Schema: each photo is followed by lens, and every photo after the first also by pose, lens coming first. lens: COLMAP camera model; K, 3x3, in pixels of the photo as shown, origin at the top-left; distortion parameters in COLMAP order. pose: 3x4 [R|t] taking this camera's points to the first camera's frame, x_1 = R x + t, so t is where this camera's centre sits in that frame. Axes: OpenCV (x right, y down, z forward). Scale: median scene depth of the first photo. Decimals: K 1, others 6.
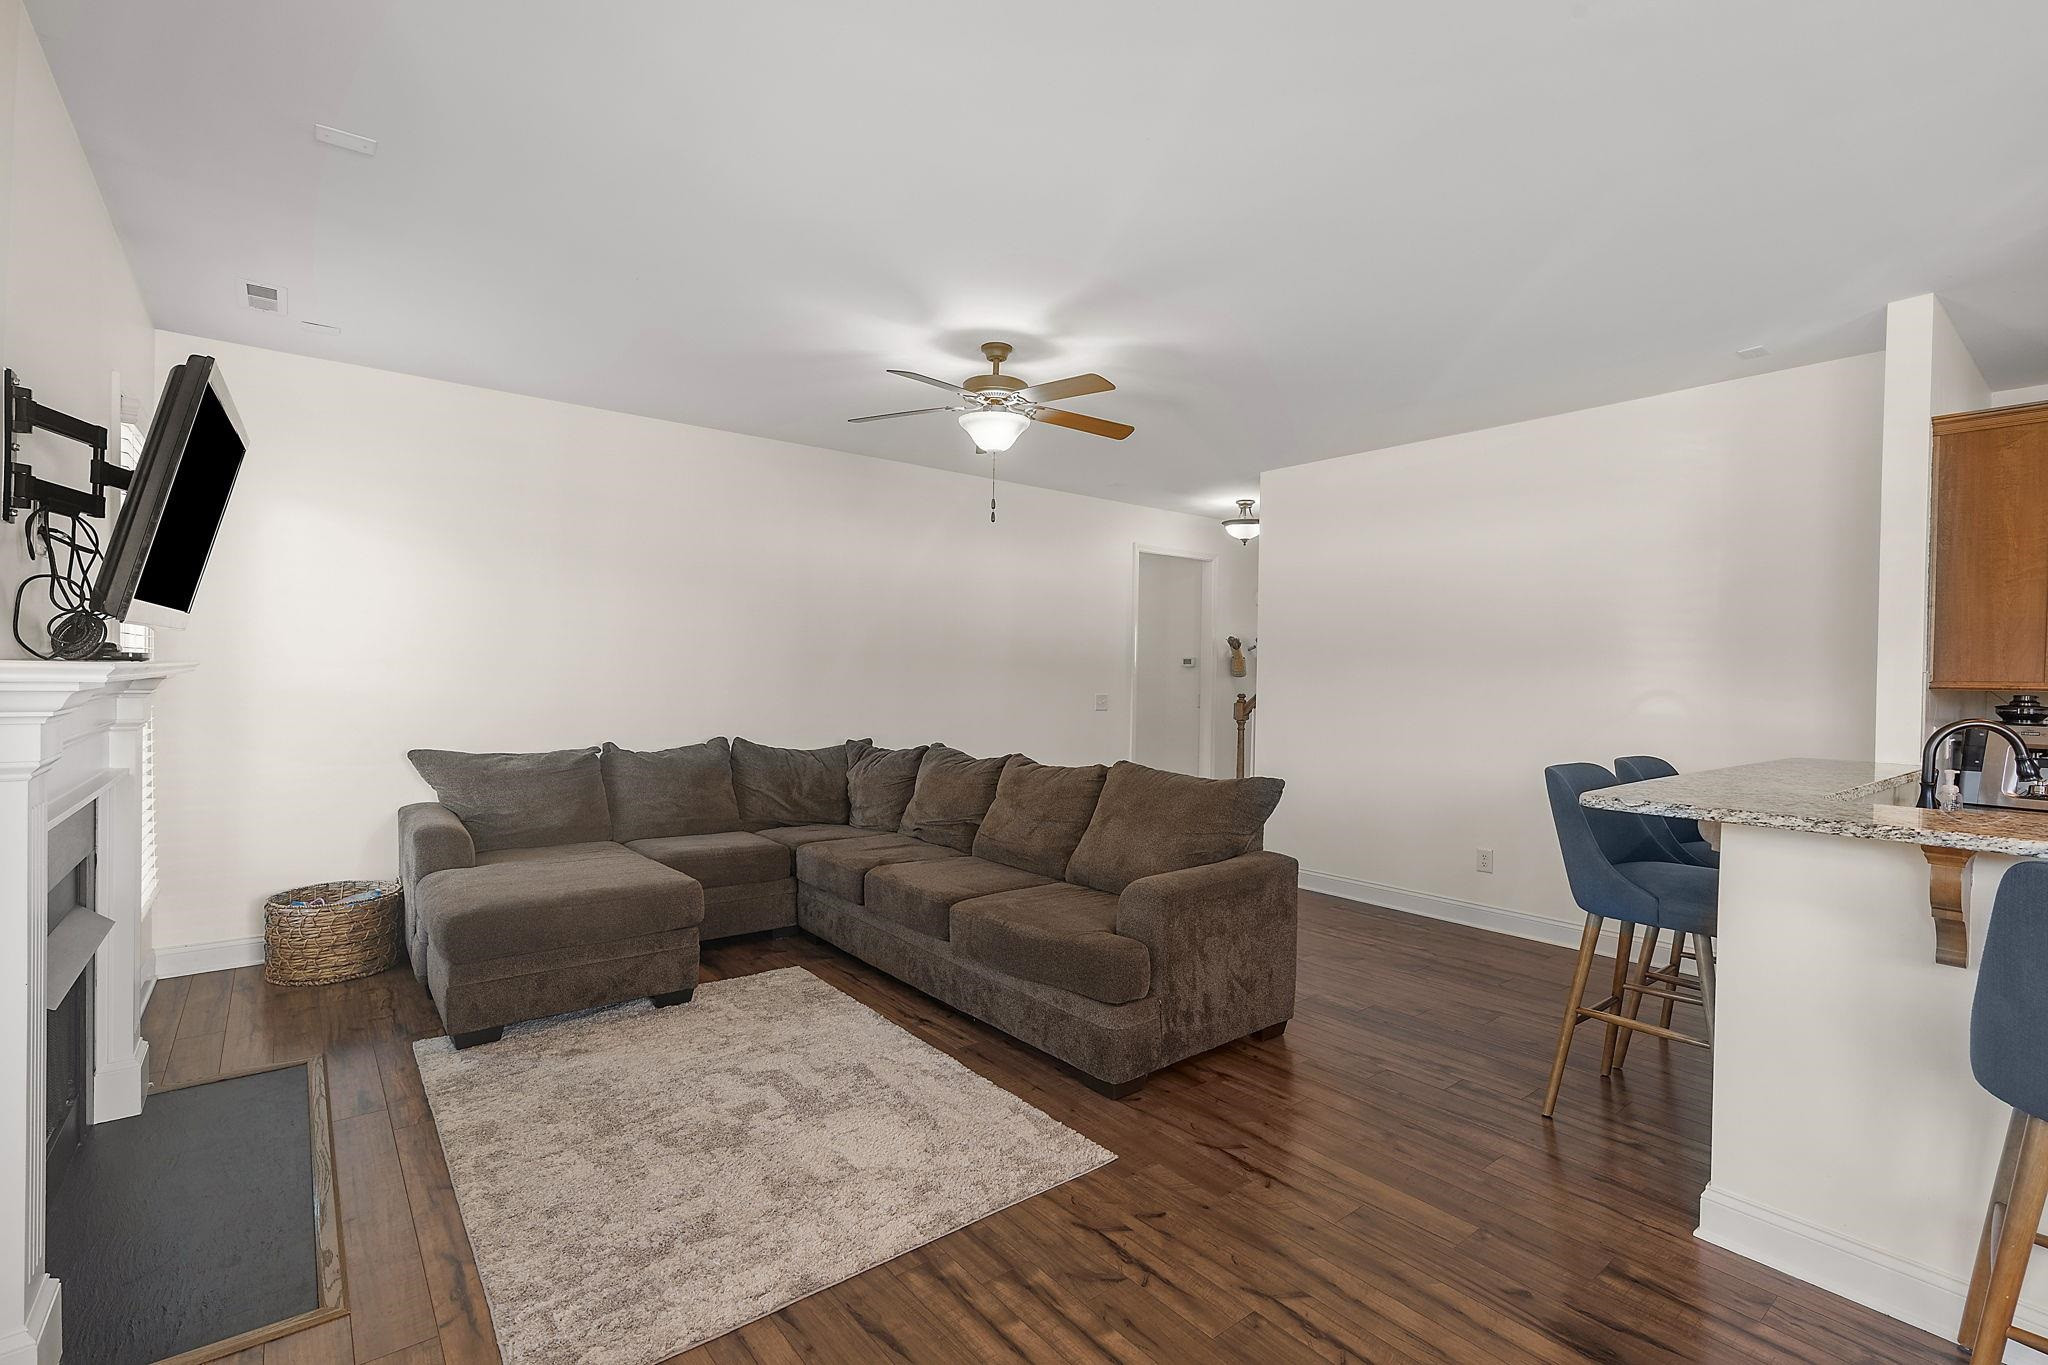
lens RADIAL K [[917.8, 0, 1035.1], [0, 917.8, 685.2], [0, 0, 1]] dist [-0.000975, 0.000459]
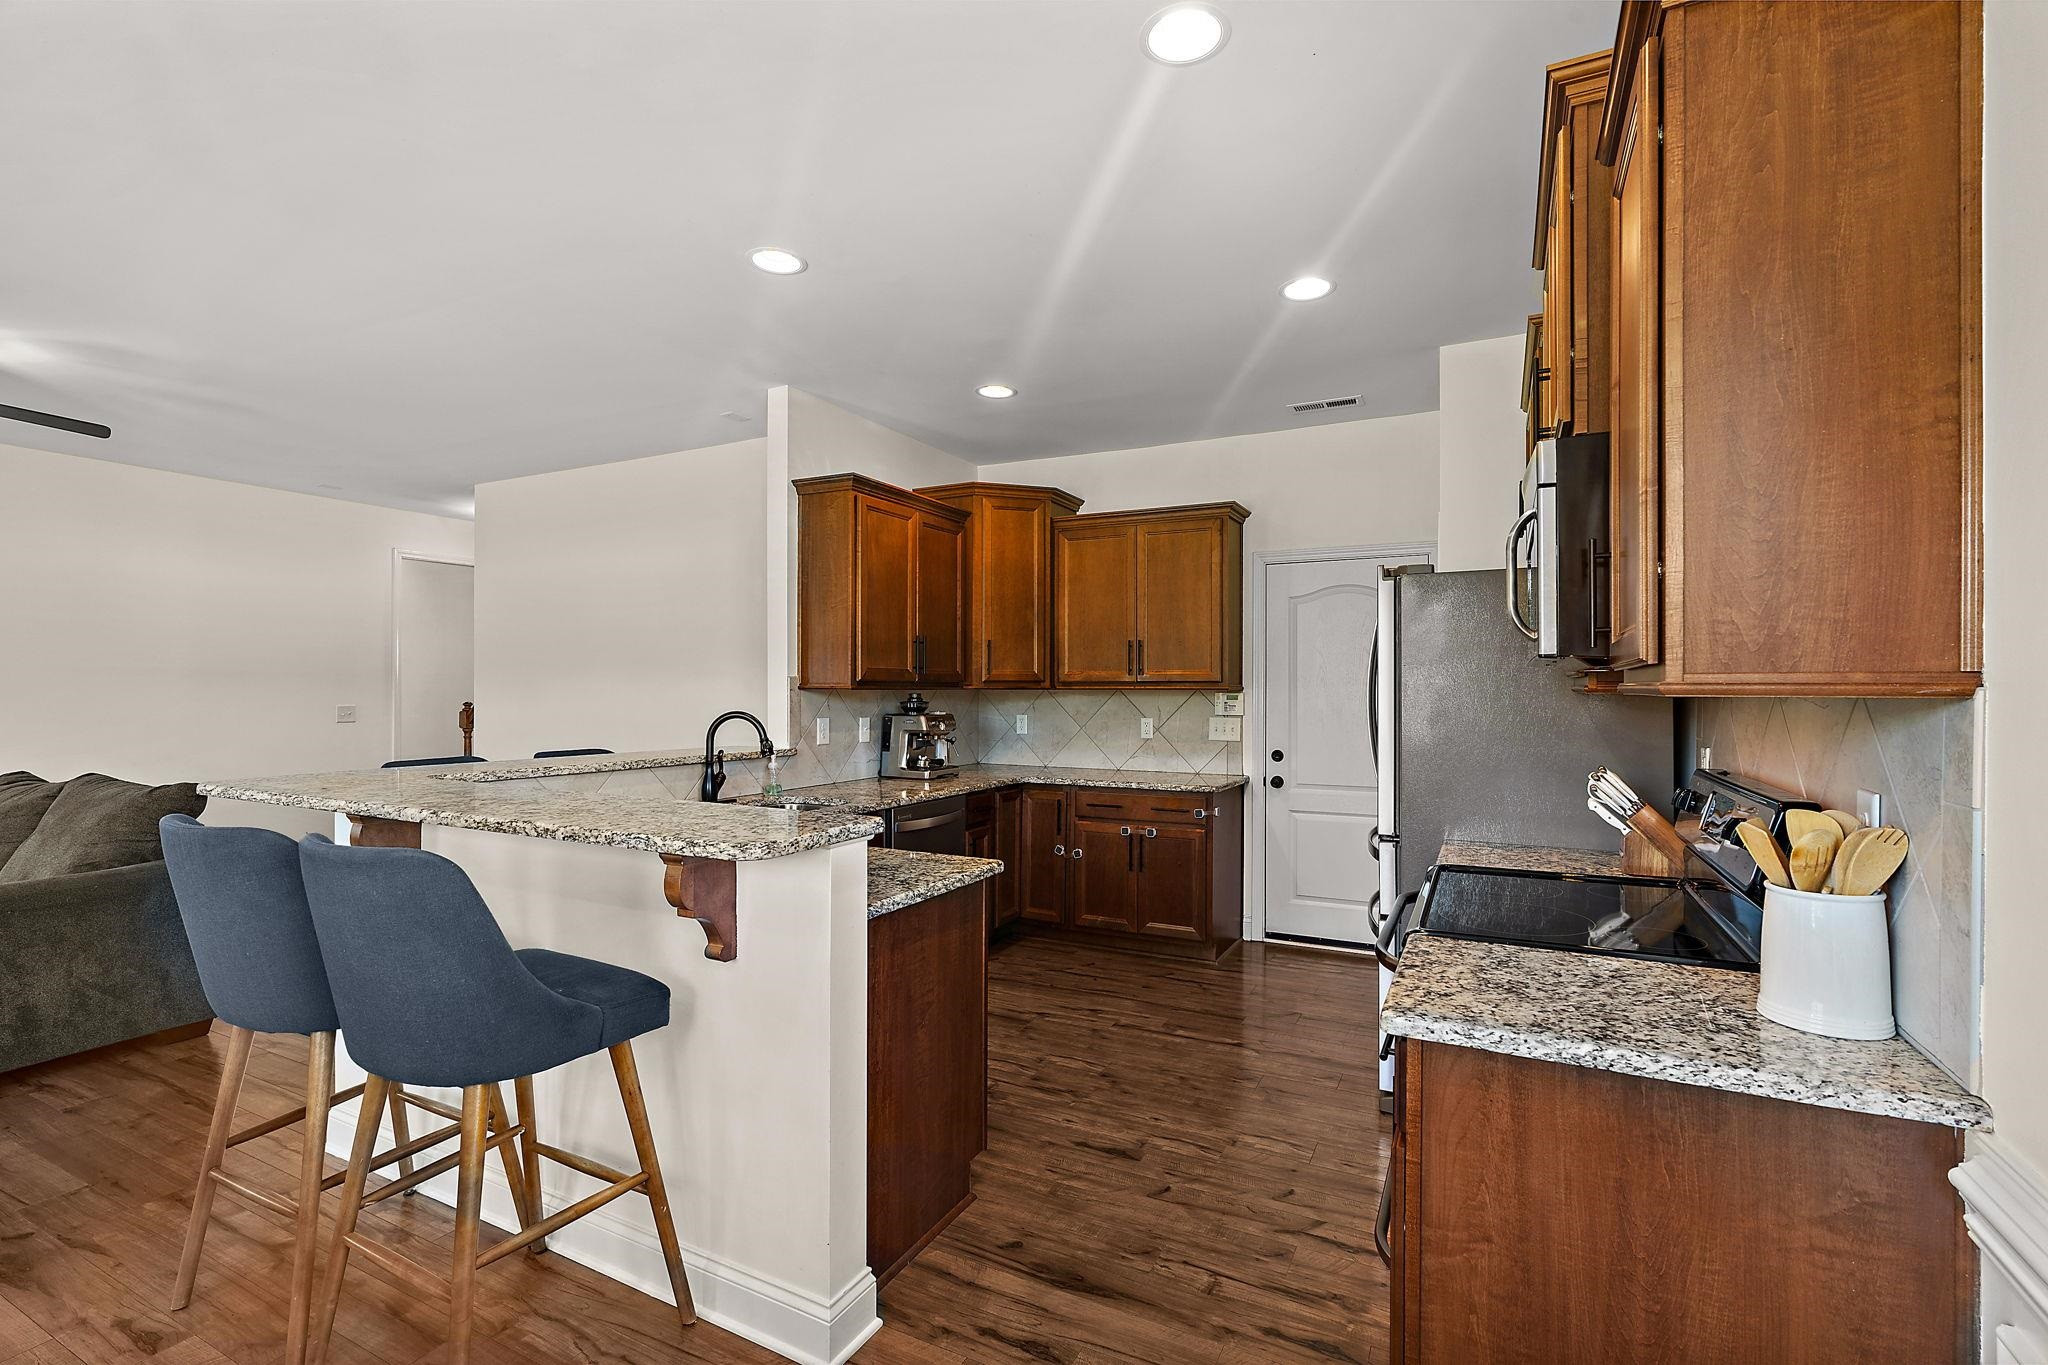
lens RADIAL K [[917.8, 0, 1035.1], [0, 917.8, 685.2], [0, 0, 1]] dist [-0.000975, 0.000459]
pose [[0.915125, -0.008212, 0.403087, 0.749690], [0.013804, 0.999845, -0.010971, 0.018525], [-0.402934, 0.015605, 0.915096, -0.323059]]
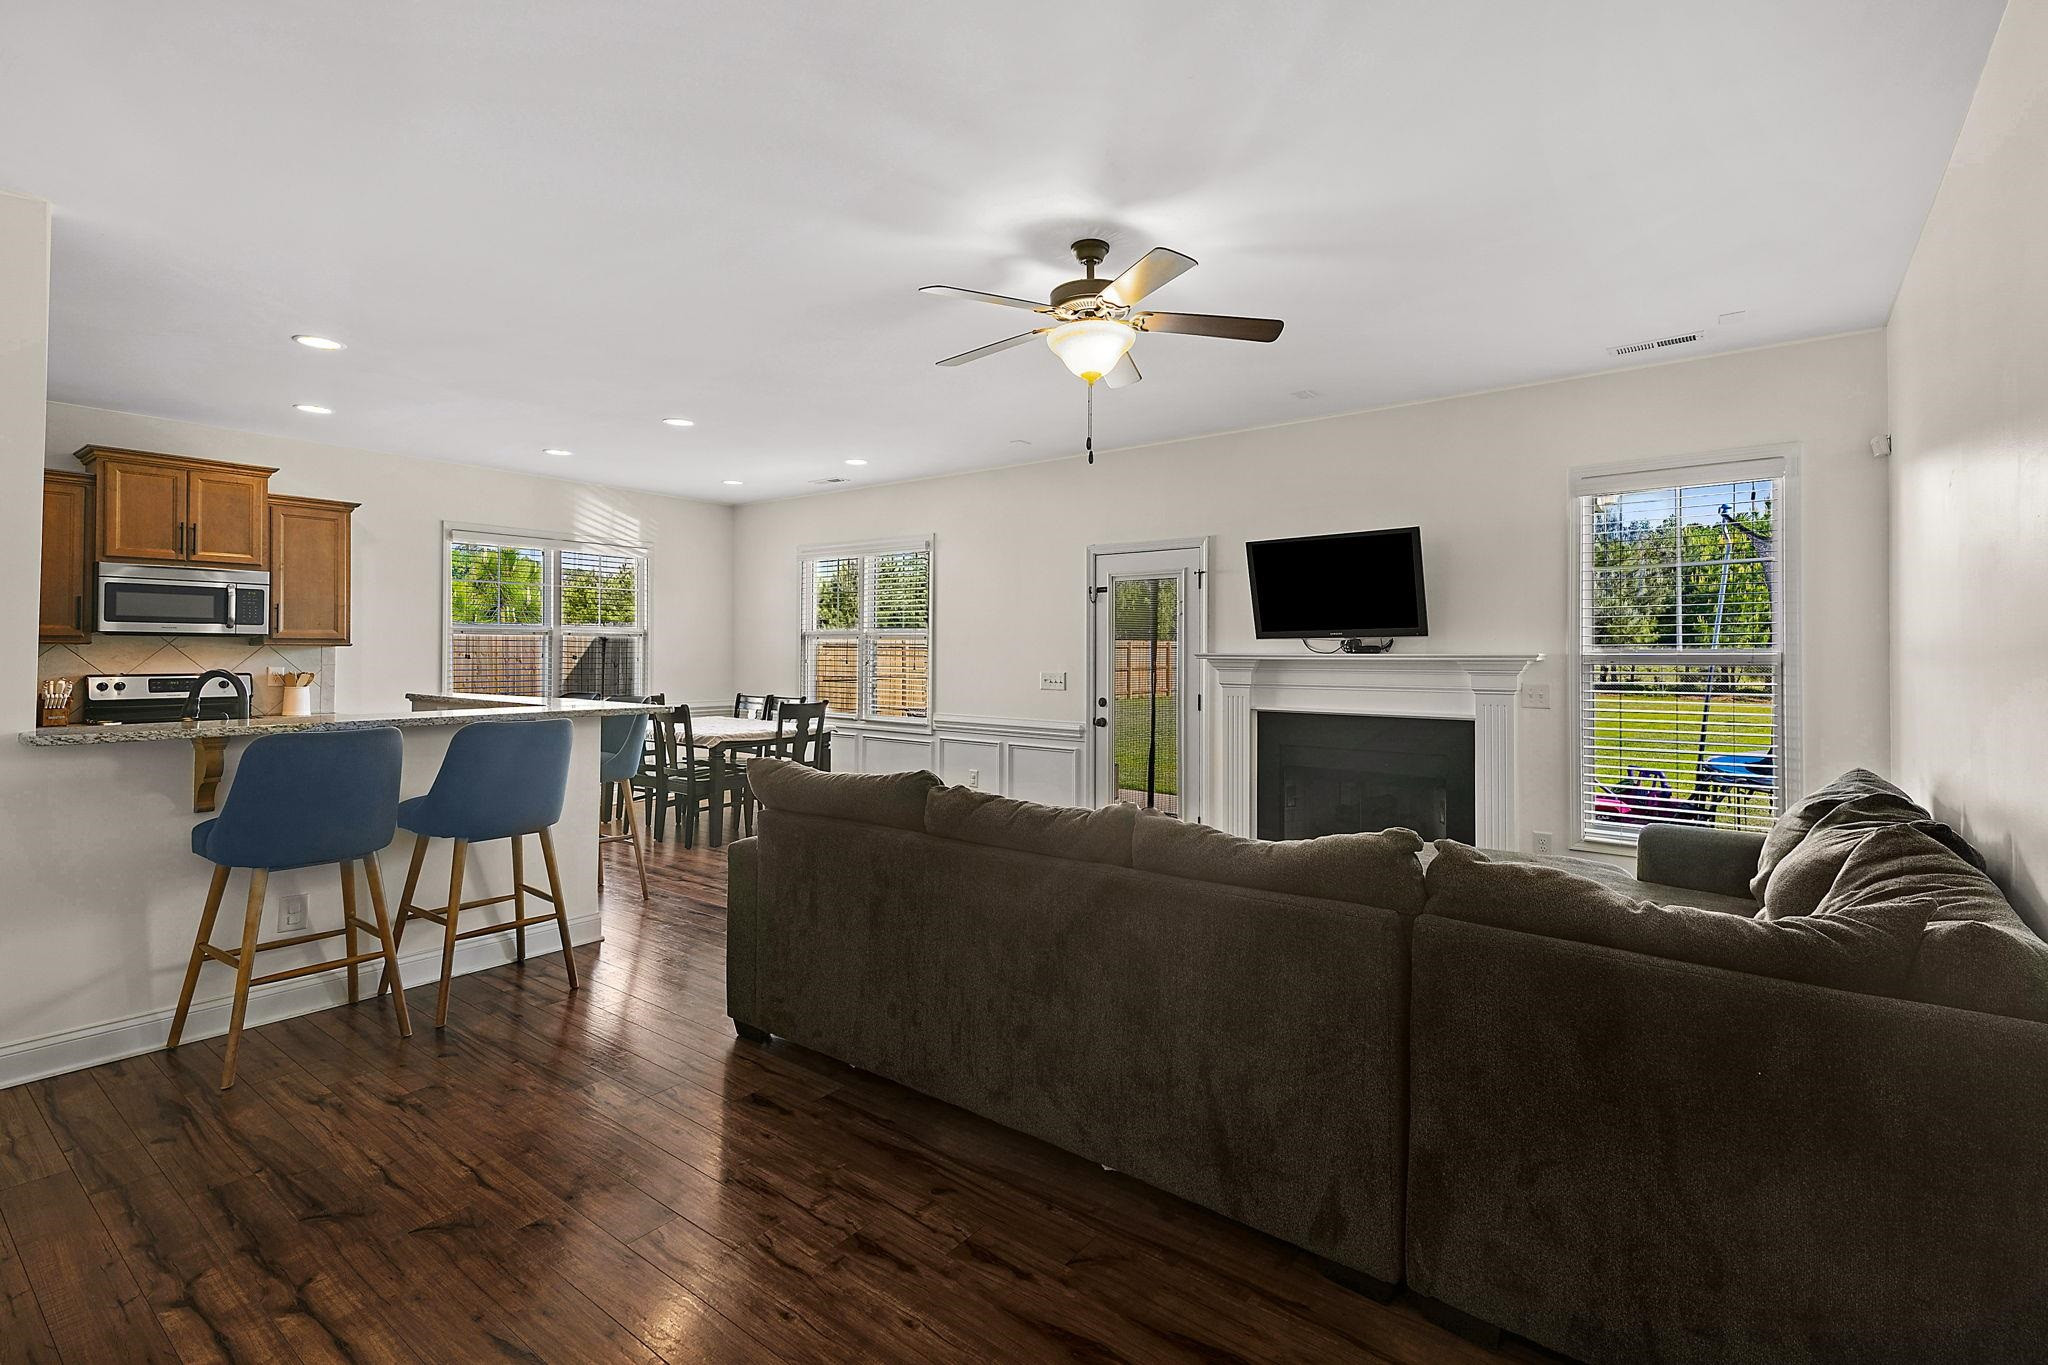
lens RADIAL K [[945.2, 0, 1032.8], [0, 945.2, 643.3], [0, 0, 1]] dist [0.015127, -0.000582]
pose [[-0.972688, -0.021060, -0.231157, 0.221377], [-0.022251, 0.999749, 0.002543, -0.027410], [0.231045, 0.007617, -0.972913, 2.136547]]
